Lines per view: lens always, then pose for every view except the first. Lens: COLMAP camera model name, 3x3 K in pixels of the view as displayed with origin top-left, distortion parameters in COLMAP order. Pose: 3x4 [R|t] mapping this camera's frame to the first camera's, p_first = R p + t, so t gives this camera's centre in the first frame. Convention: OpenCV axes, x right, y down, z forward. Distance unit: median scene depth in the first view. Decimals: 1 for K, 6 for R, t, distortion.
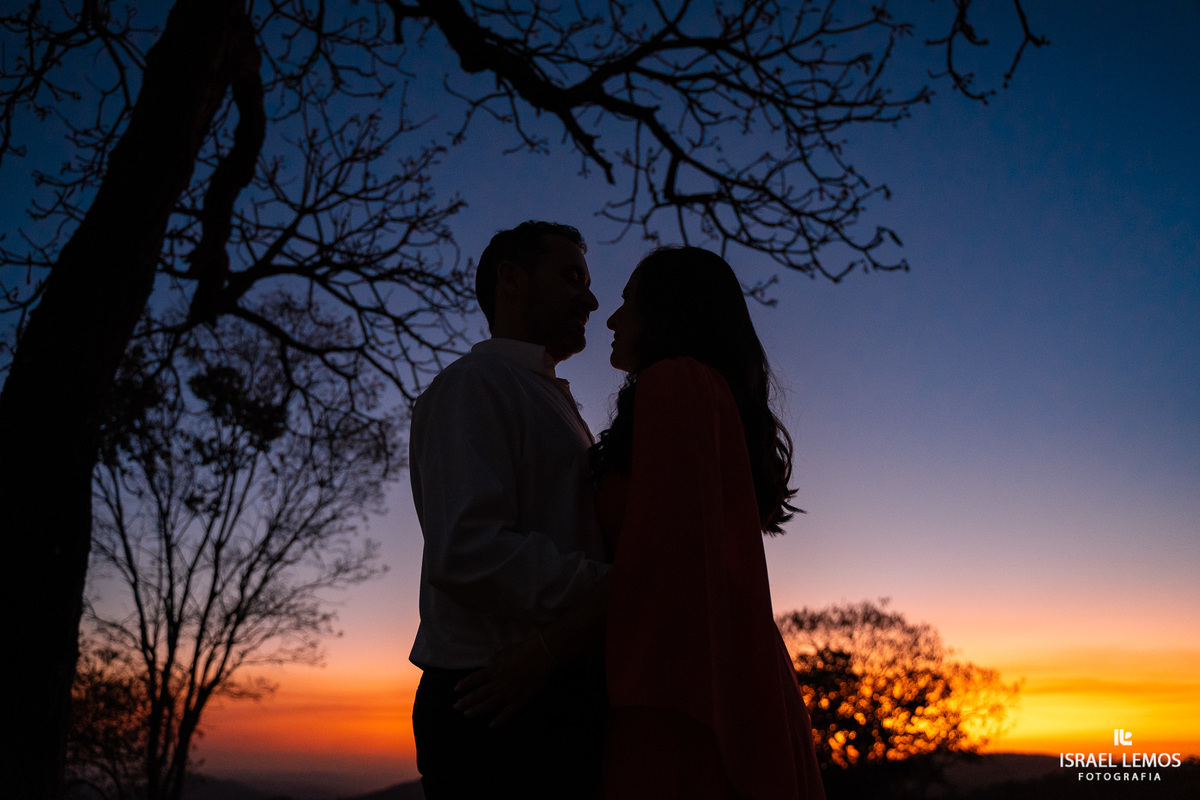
lens RADIAL K [[979.5, 0, 581.0], [0, 979.5, 386.7], [0, 0, 1]] dist [-0.122649, 0.099871]
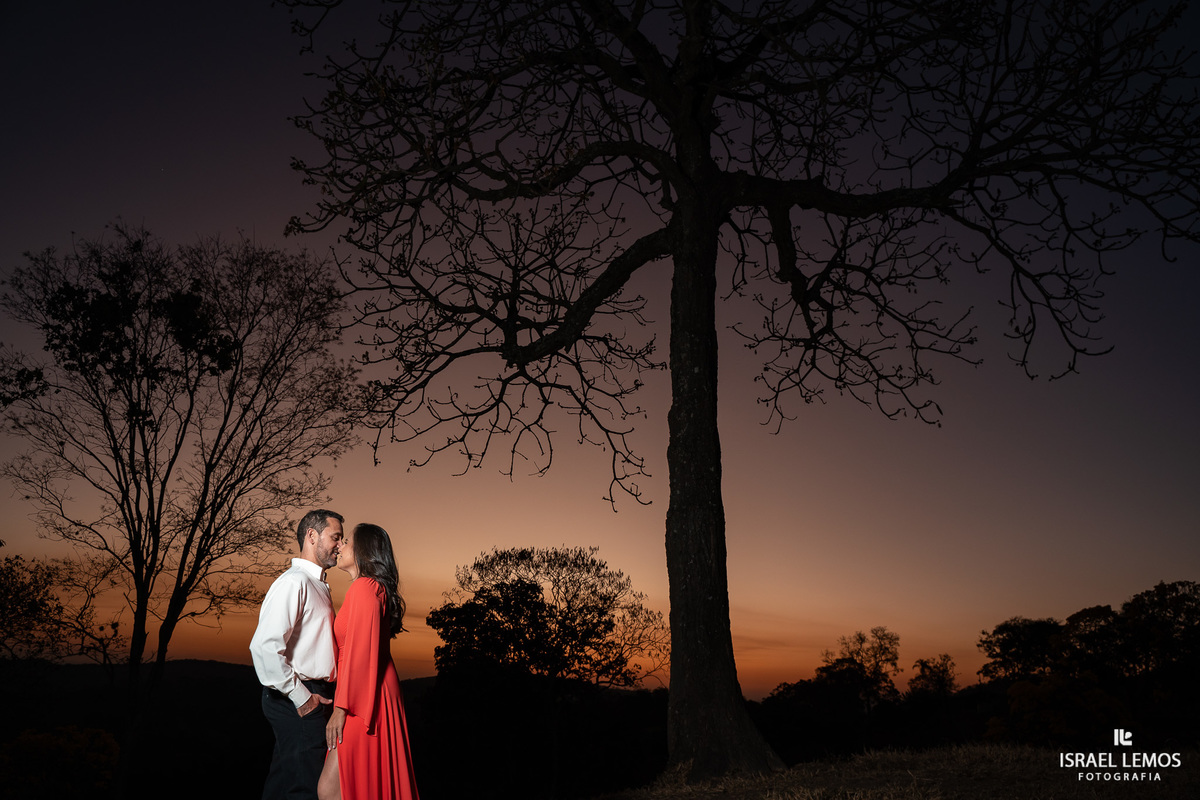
lens RADIAL K [[979.5, 0, 604.1], [0, 979.5, 398.1], [0, 0, 1]] dist [-0.122649, 0.099871]
pose [[0.898589, 0.156583, 0.409903, -0.428532], [-0.194711, 0.979444, 0.052697, -0.061200], [-0.393225, -0.127165, 0.910606, -0.186904]]
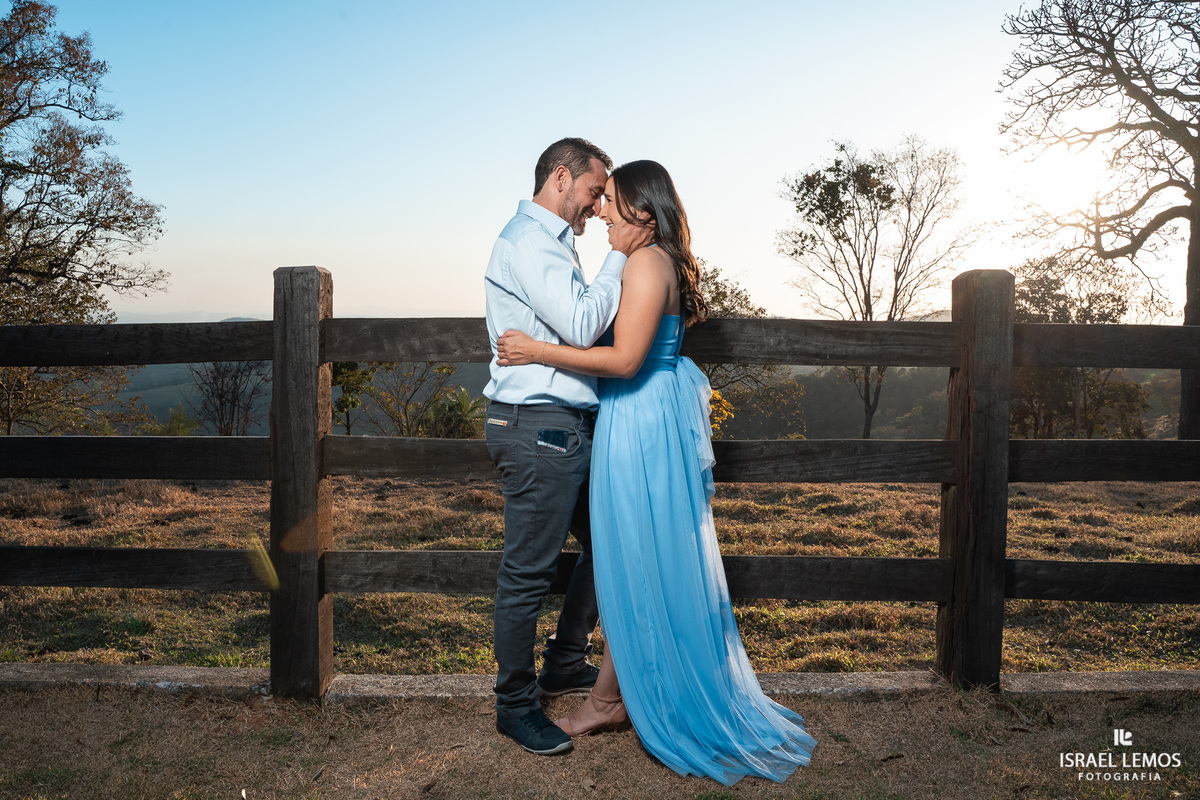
lens RADIAL K [[979.5, 0, 605.6], [0, 979.5, 414.1], [0, 0, 1]] dist [-0.122649, 0.099871]
pose [[0.999477, 0.023079, -0.022637, -0.919276], [-0.010276, 0.890734, 0.454408, -0.477431], [0.030651, -0.453938, 0.890506, -0.935015]]
